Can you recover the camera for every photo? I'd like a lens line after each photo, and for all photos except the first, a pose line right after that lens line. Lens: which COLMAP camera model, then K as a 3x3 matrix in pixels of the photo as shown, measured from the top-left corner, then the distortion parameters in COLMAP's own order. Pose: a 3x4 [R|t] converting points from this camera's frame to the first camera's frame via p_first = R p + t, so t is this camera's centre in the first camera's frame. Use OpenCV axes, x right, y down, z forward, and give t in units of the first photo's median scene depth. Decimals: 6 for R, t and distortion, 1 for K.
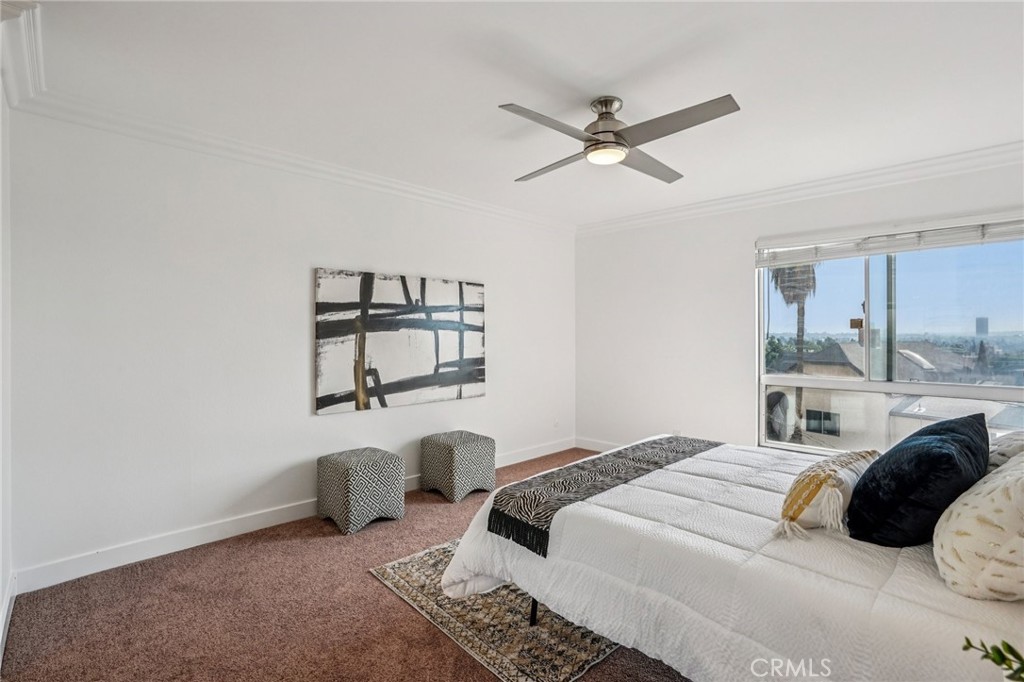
lens RADIAL K [[471.8, 0, 512.4], [0, 471.8, 333.2], [0, 0, 1]] dist [-0.054462, 0.022020]
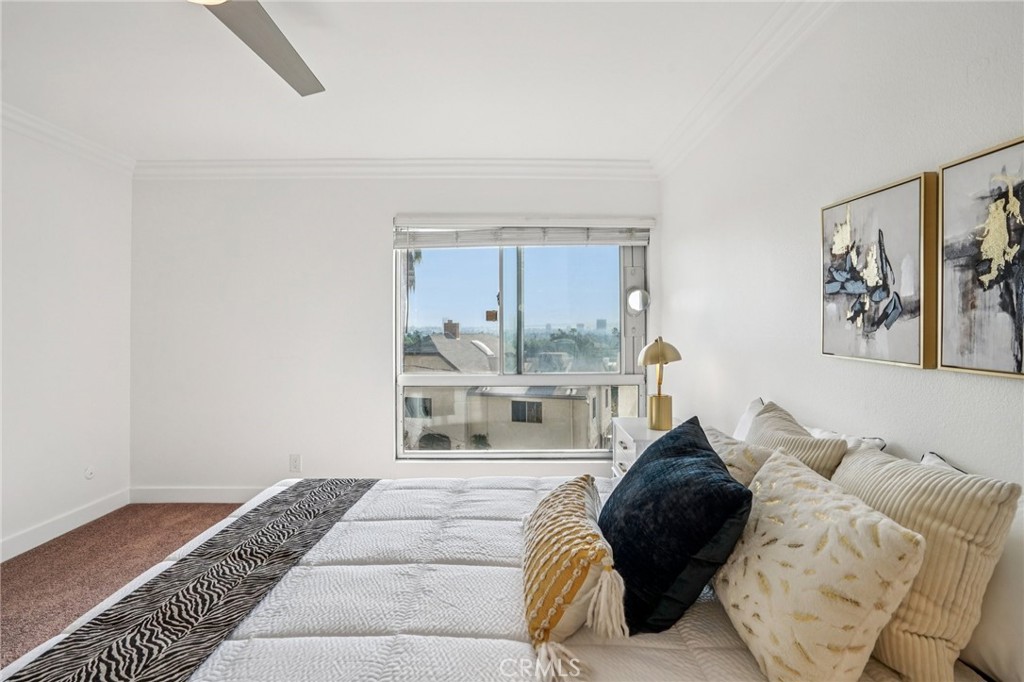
lens RADIAL K [[482.7, 0, 510.9], [0, 482.7, 317.3], [0, 0, 1]] dist [-0.054216, 0.026051]
pose [[0.700268, 0.013874, 0.713745, 0.056584], [0.000074, 0.999810, -0.019508, 0.002080], [-0.713880, 0.013714, 0.700134, 0.264730]]
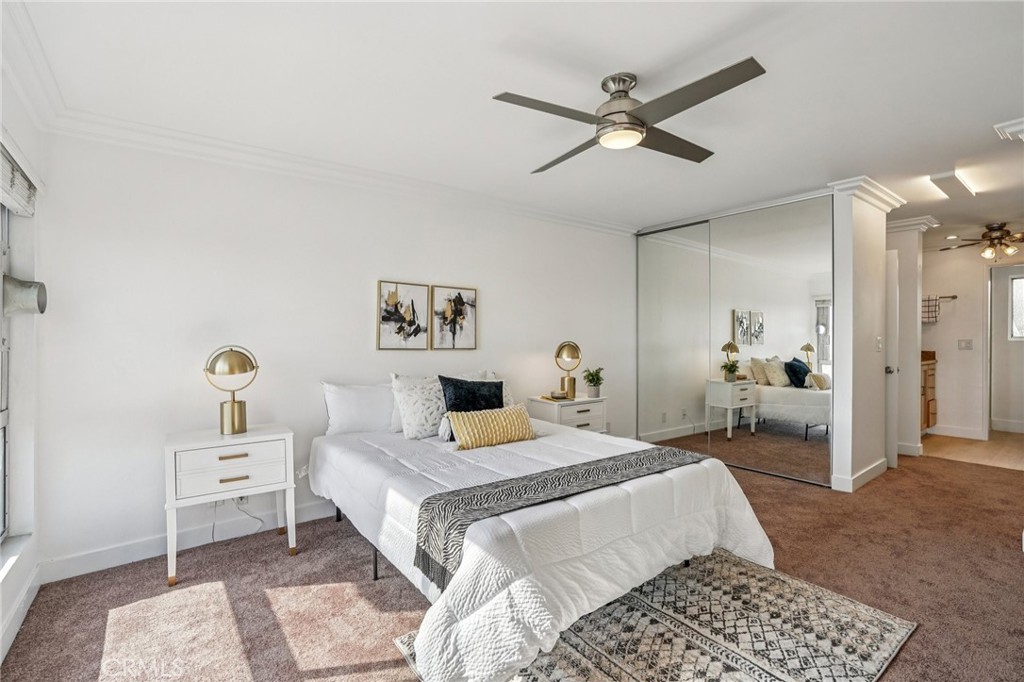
lens RADIAL K [[474.2, 0, 513.9], [0, 474.2, 336.0], [0, 0, 1]] dist [-0.059740, 0.028475]
pose [[-0.992482, 0.003838, 0.122330, 0.196866], [0.003496, 0.999989, -0.003015, 0.005880], [-0.122340, -0.002565, -0.992485, 1.293703]]
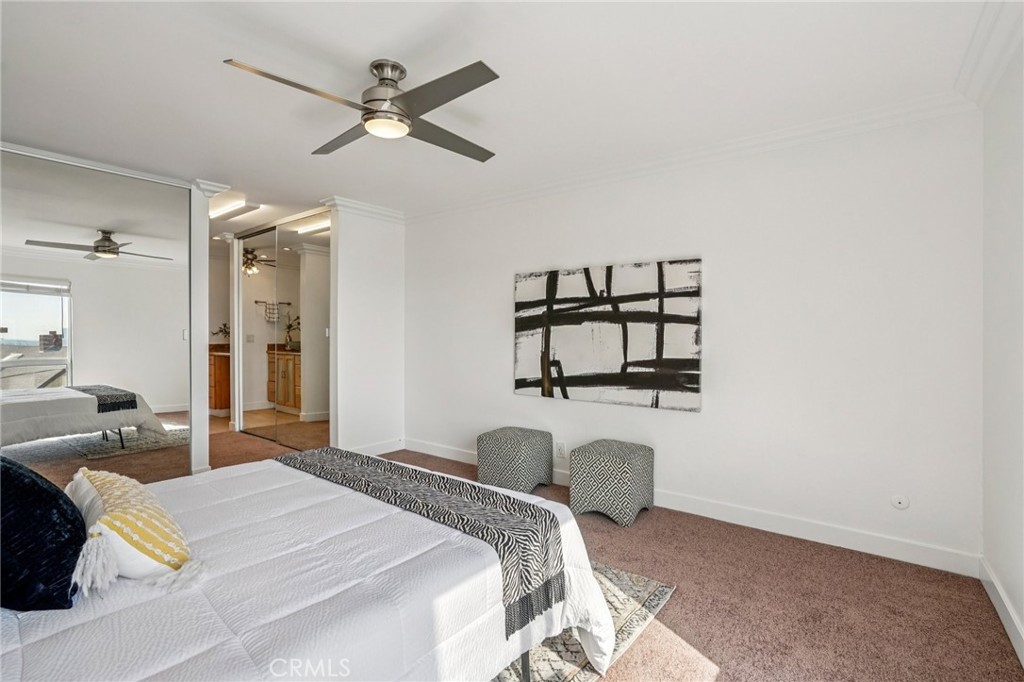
lens RADIAL K [[475.6, 0, 511.8], [0, 475.6, 329.5], [0, 0, 1]] dist [-0.058733, 0.024866]
pose [[0.144790, -0.001802, -0.989461, 0.750820], [0.003914, 0.999992, -0.001248, 0.006684], [0.989455, -0.003692, 0.144796, 0.738277]]
